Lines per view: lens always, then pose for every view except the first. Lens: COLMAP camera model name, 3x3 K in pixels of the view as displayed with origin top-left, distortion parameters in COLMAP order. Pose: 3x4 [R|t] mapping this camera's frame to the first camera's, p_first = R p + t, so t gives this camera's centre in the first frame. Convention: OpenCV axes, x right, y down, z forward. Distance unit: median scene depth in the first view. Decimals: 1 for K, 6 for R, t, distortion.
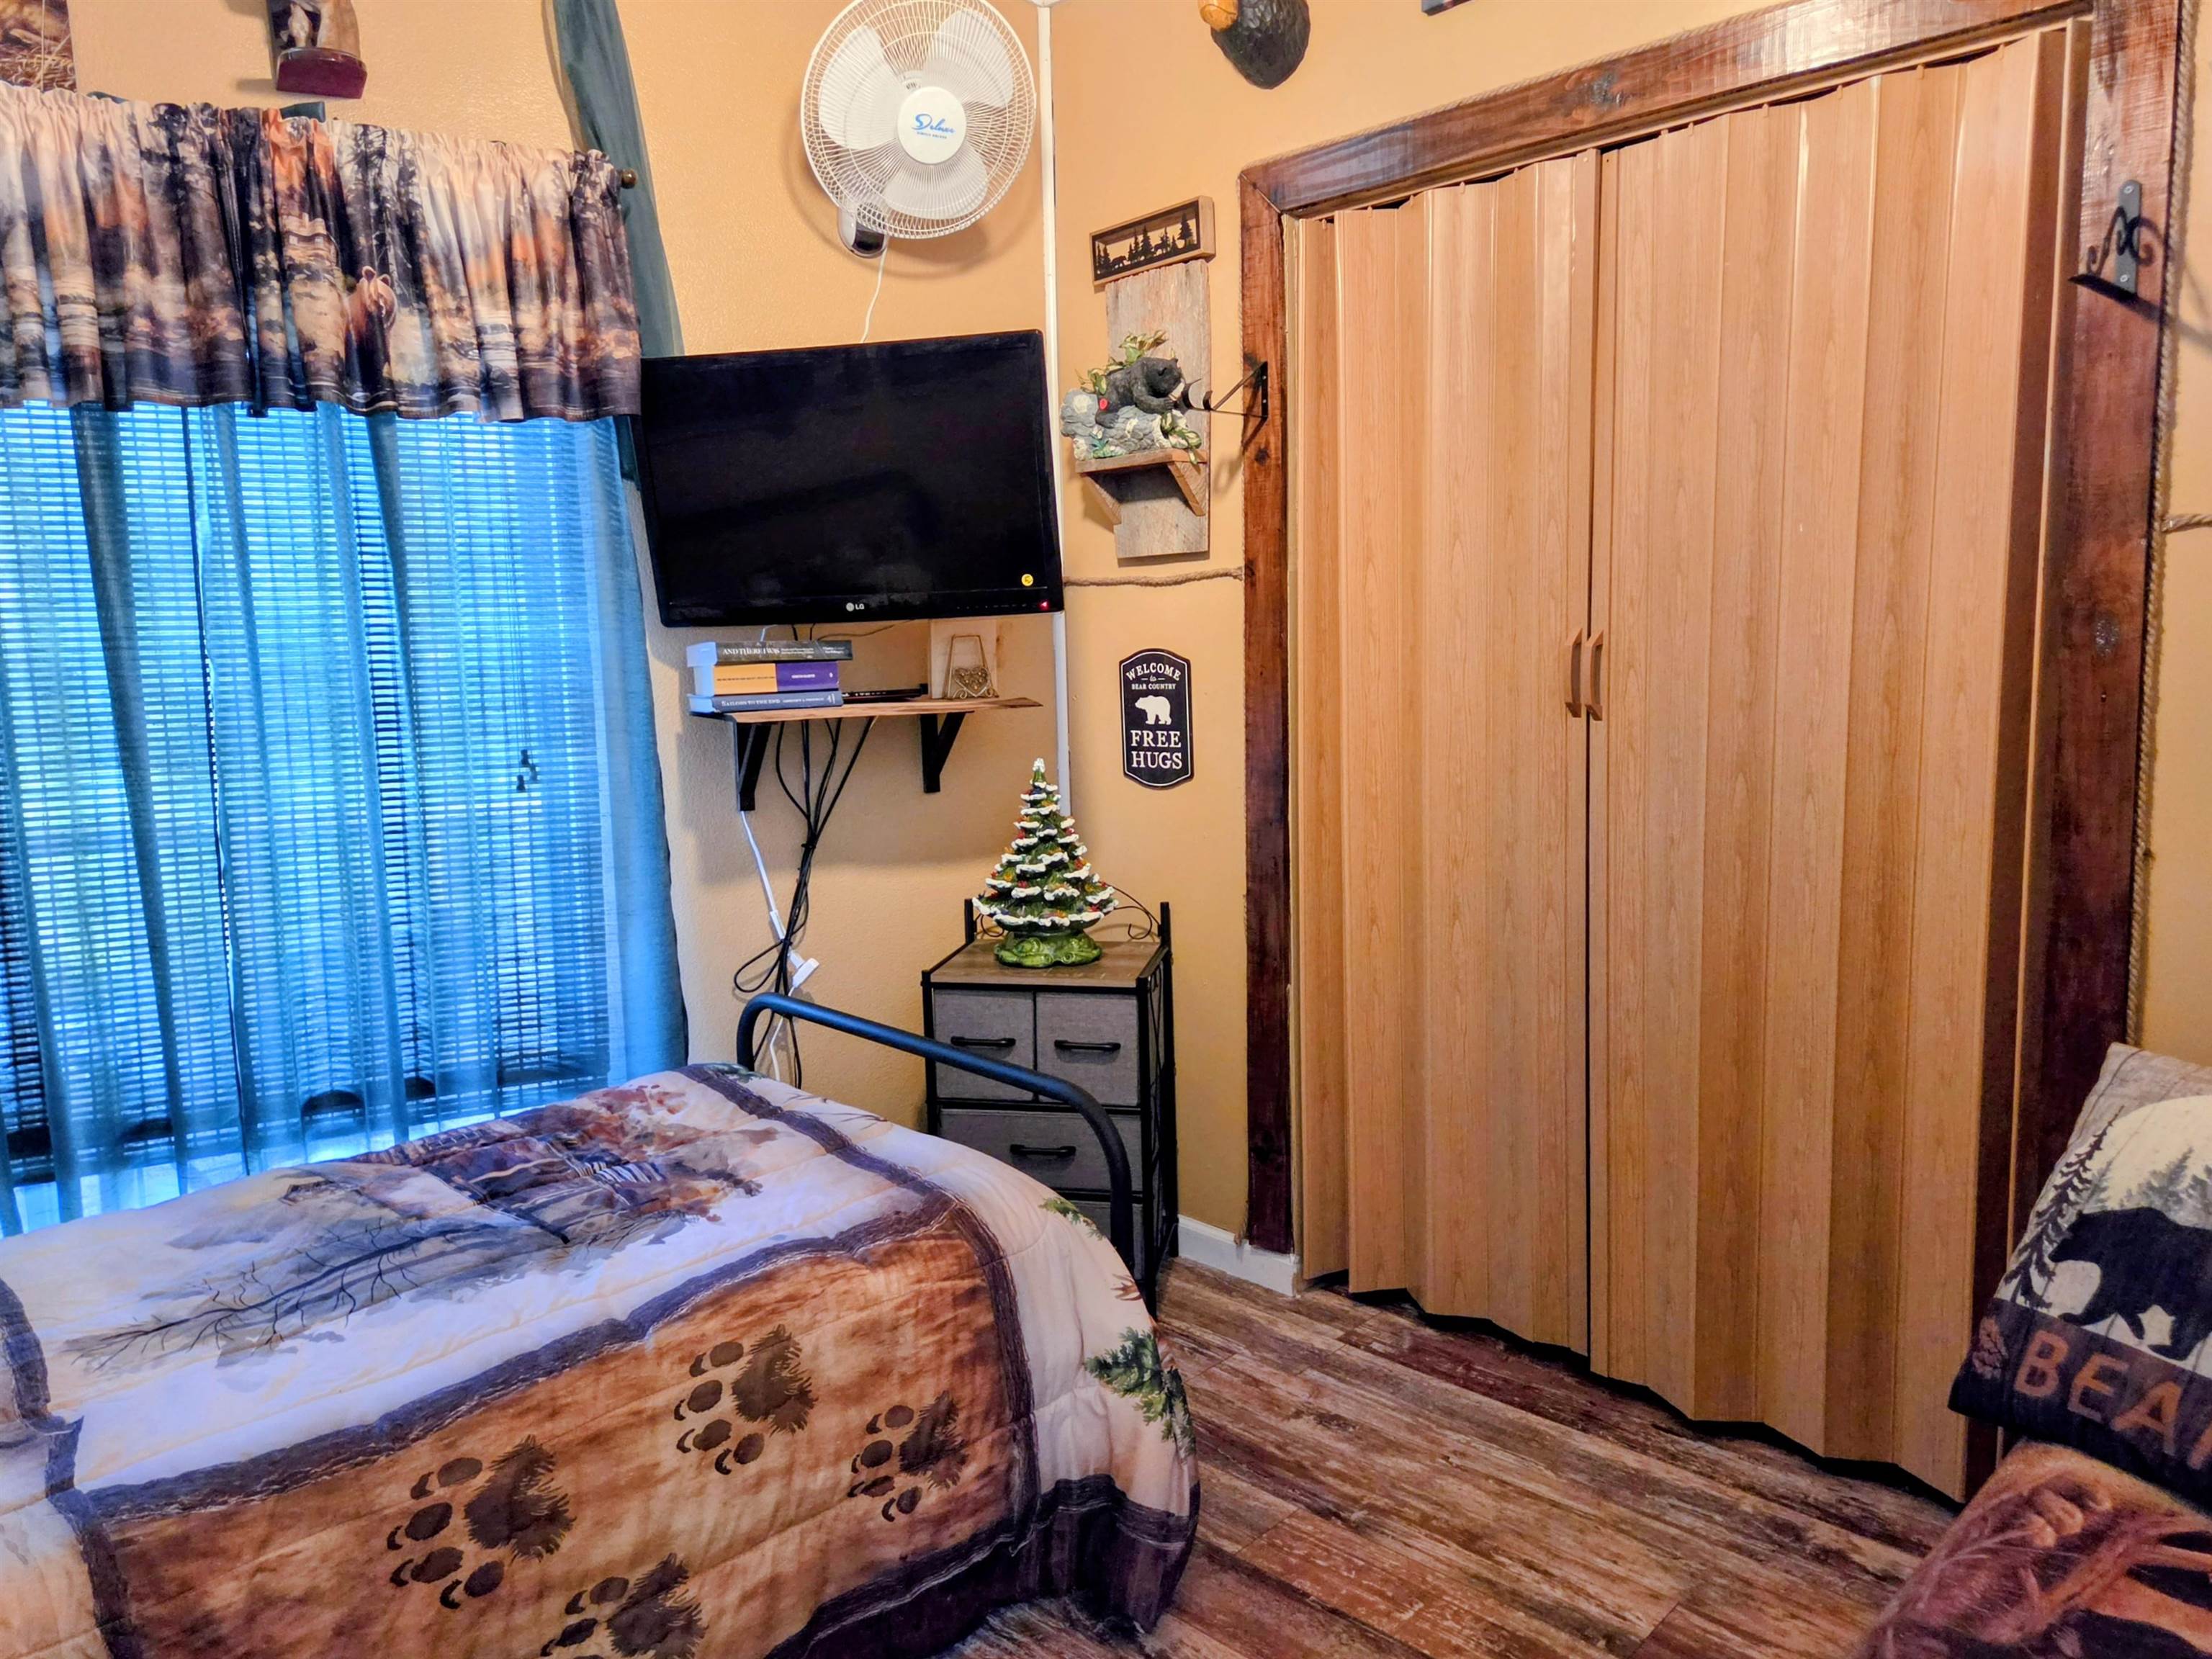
lens RADIAL K [[1494.1, 0, 1092.1], [0, 1494.1, 827.6], [0, 0, 1]] dist [0.071917, -0.050073]
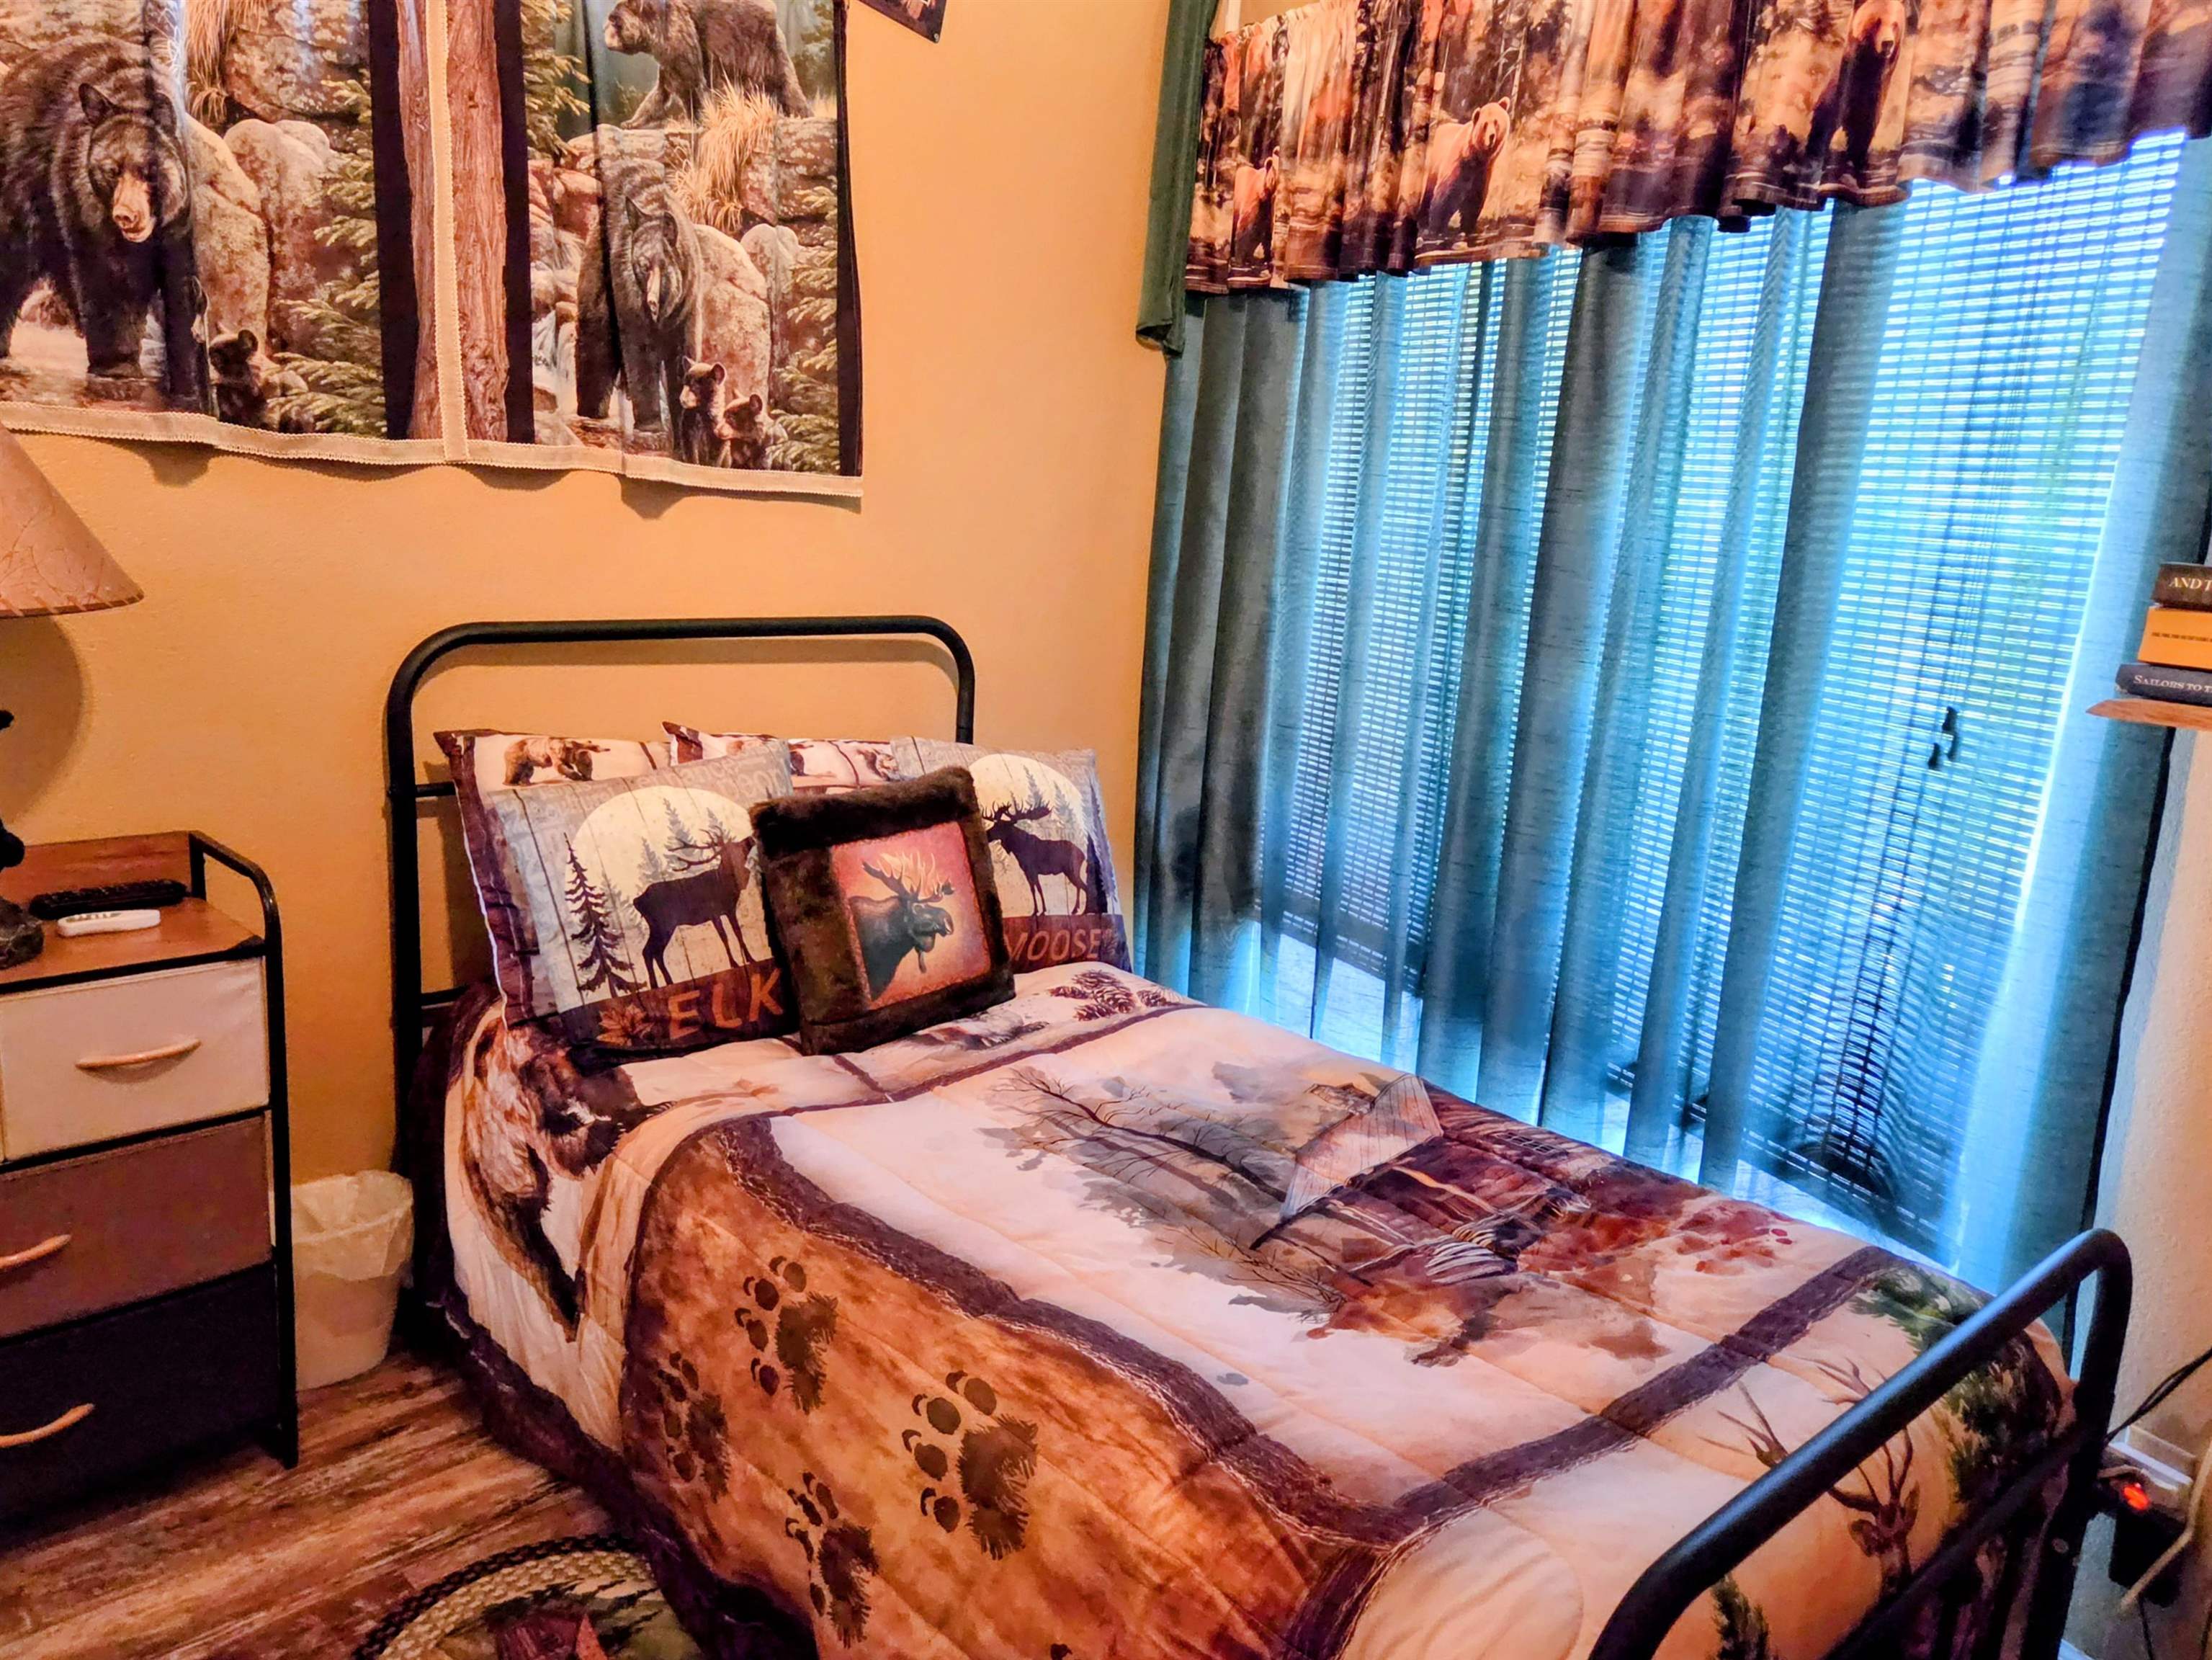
lens RADIAL K [[1602.6, 0, 1091.1], [0, 1602.6, 837.4], [0, 0, 1]] dist [0.071899, -0.020708]
pose [[-0.024328, 0.236513, -0.971324, 0.429627], [-0.189973, 0.952813, 0.236764, -0.122219], [0.981488, 0.190285, 0.021751, 0.815772]]
